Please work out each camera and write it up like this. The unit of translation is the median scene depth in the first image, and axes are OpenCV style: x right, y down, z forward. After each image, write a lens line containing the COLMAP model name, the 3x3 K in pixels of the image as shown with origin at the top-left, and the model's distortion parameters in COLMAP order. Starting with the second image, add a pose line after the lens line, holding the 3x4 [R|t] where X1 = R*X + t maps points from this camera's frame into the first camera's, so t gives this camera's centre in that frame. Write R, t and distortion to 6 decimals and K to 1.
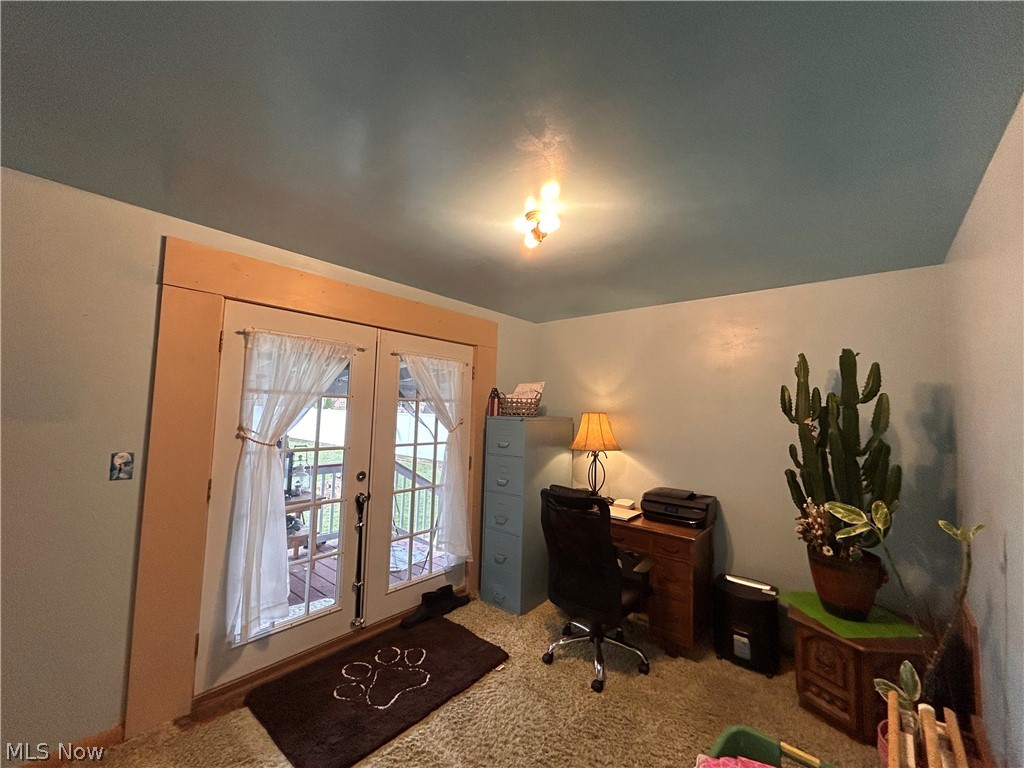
lens RADIAL K [[410.6, 0, 509.8], [0, 410.6, 383.0], [0, 0, 1]] dist [0.005627, 0.000224]
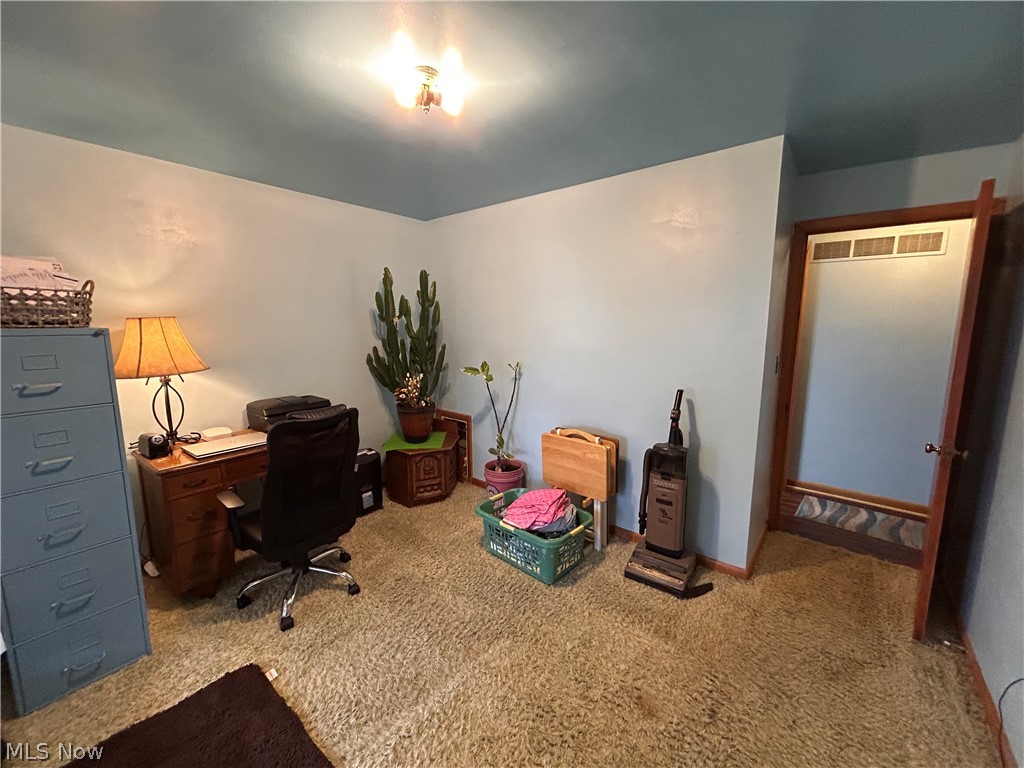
lens RADIAL K [[410.6, 0, 509.8], [0, 410.6, 383.0], [0, 0, 1]] dist [0.005627, 0.000224]
pose [[-0.015294, -0.176238, 0.984229, -0.637397], [-0.062552, 0.982584, 0.174972, 0.034648], [-0.997924, -0.058890, -0.026052, 0.618761]]
